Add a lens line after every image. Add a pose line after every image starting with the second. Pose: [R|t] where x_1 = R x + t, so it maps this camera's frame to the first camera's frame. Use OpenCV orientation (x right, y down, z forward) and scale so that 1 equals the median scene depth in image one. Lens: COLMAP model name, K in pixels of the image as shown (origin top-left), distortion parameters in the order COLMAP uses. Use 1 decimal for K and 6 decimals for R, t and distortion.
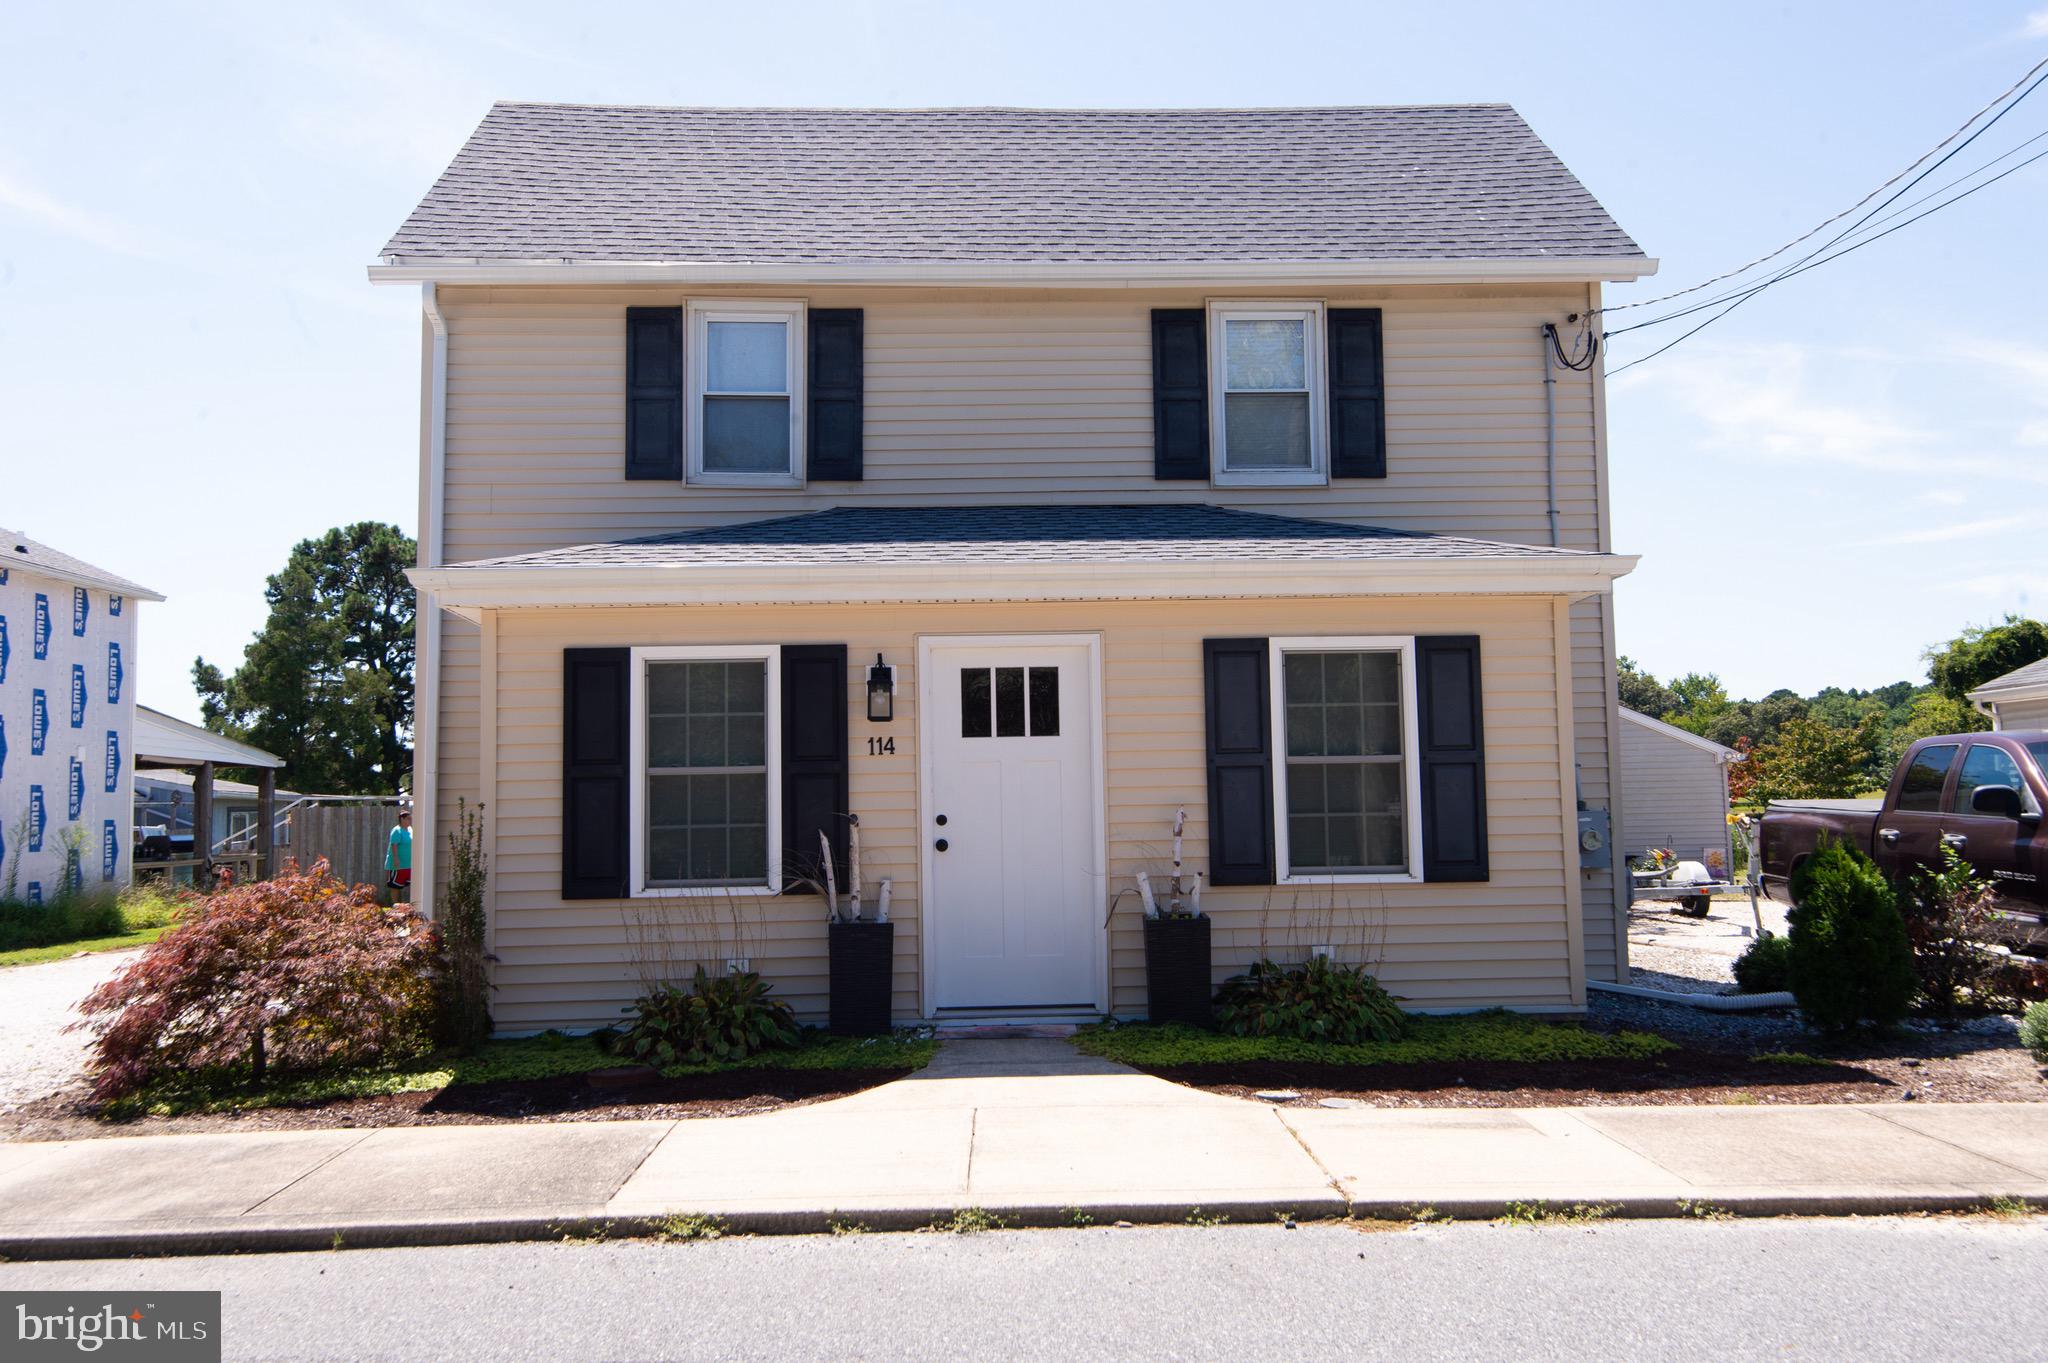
lens RADIAL K [[1691.7, 0, 1031.4], [0, 1691.7, 685.9], [0, 0, 1]] dist [0.006096, 0.012427]
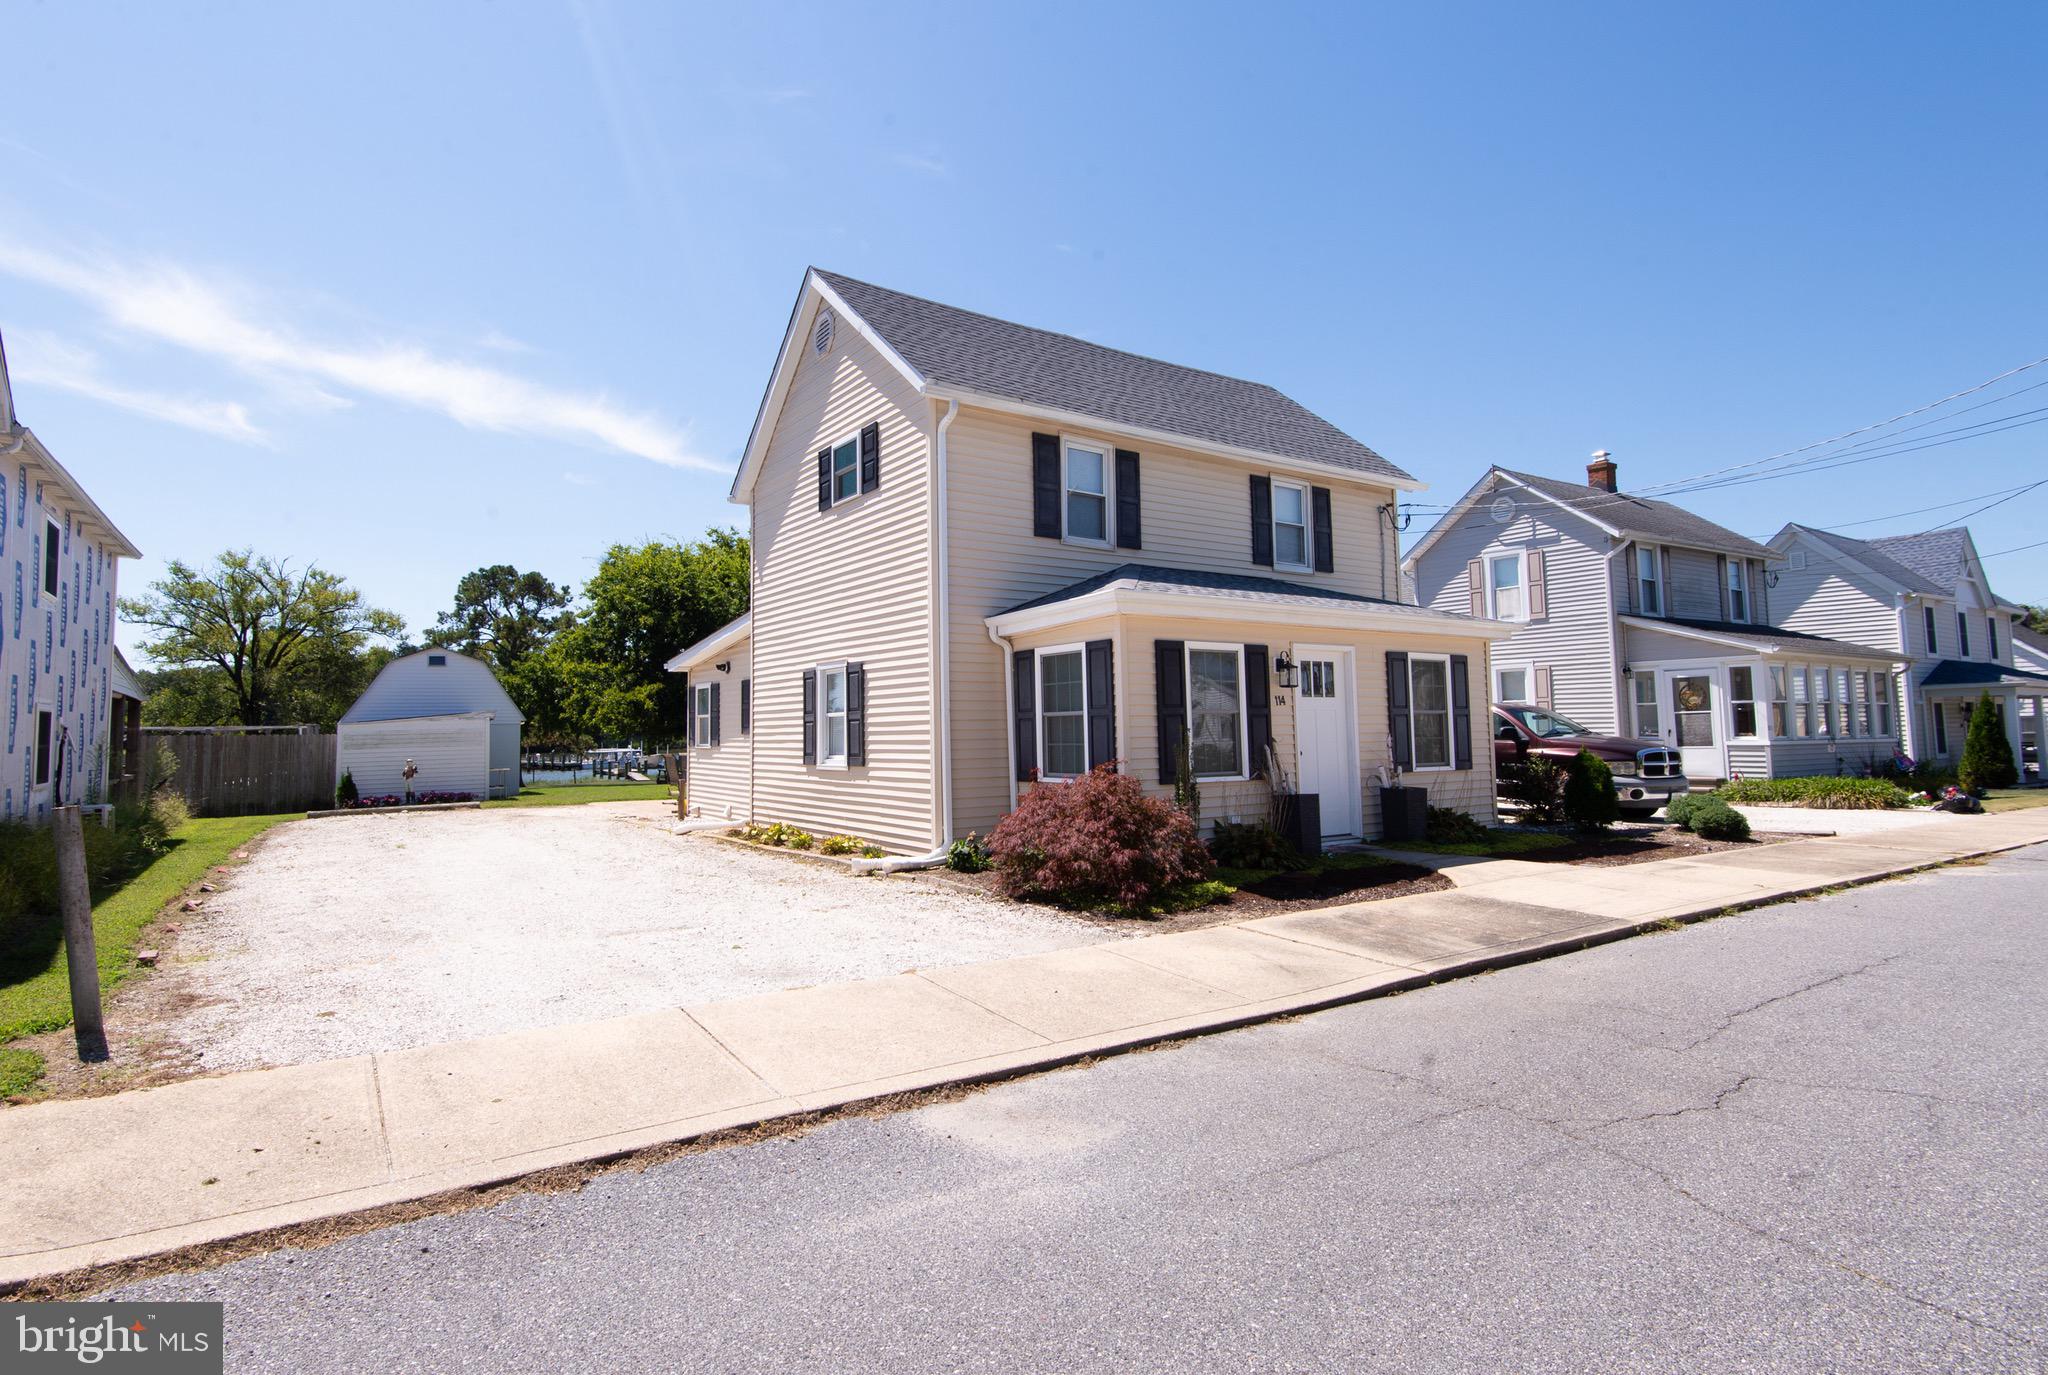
lens RADIAL K [[1044.5, 0, 961.5], [0, 1044.5, 653.6], [0, 0, 1]] dist [0.003862, -0.002022]
pose [[0.855884, 0.045676, 0.515147, -0.822704], [-0.039952, 0.998955, -0.022196, 0.019668], [-0.515623, -0.001584, 0.856814, 0.156330]]
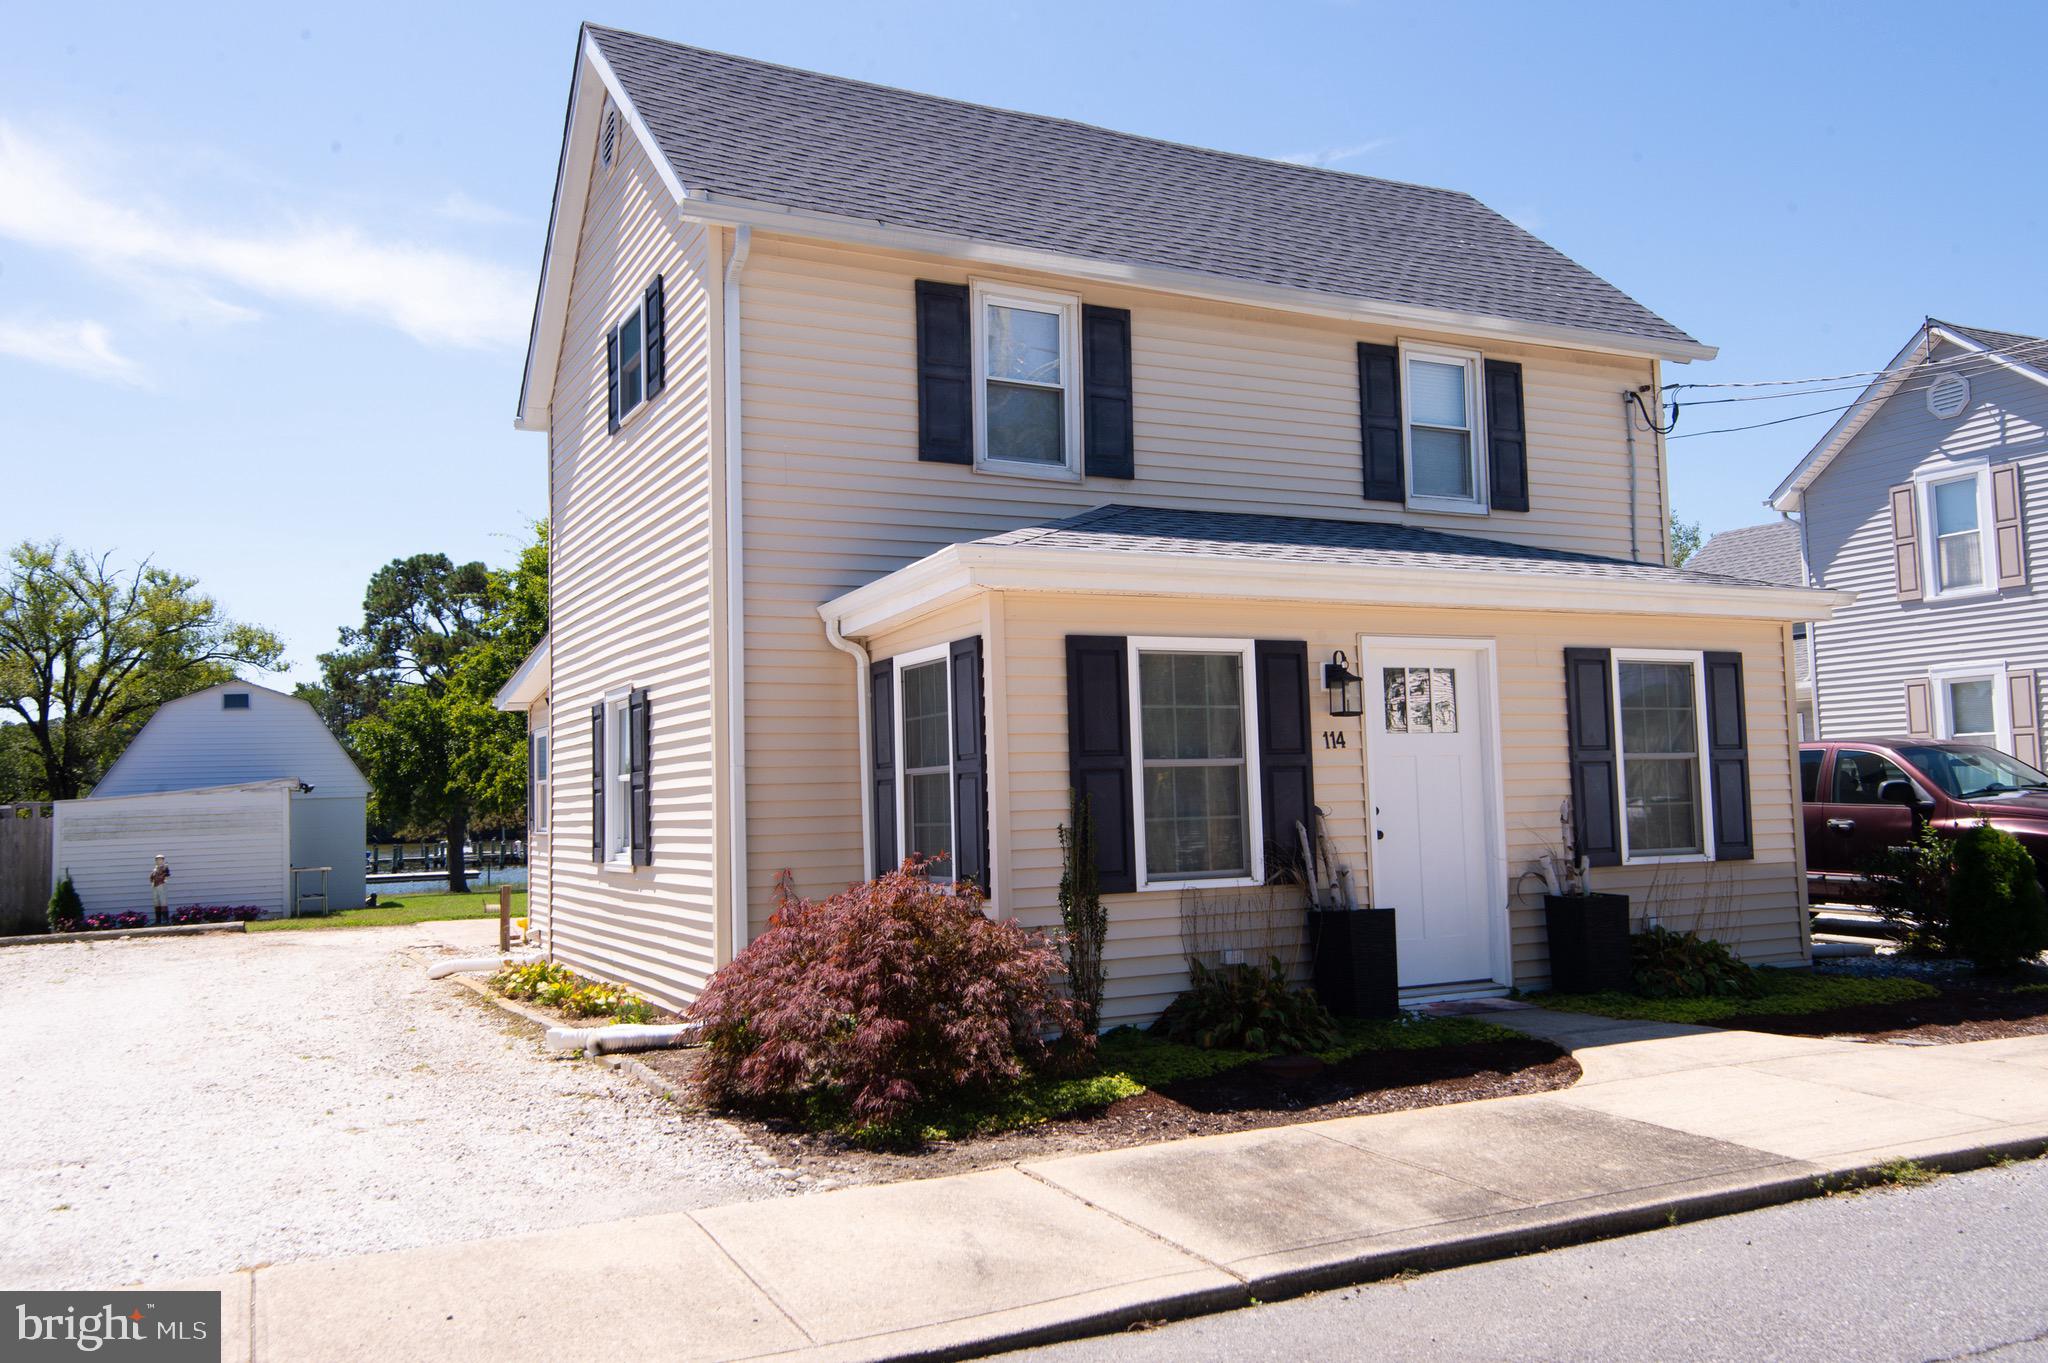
lens RADIAL K [[1653.8, 0, 1023.3], [0, 1653.8, 681.9], [0, 0, 1]] dist [0.008099, 0.007801]
pose [[0.906930, 0.024947, 0.420541, -0.573494], [-0.020575, 0.999677, -0.014930, 0.015828], [-0.420778, 0.004888, 0.907151, 0.130531]]
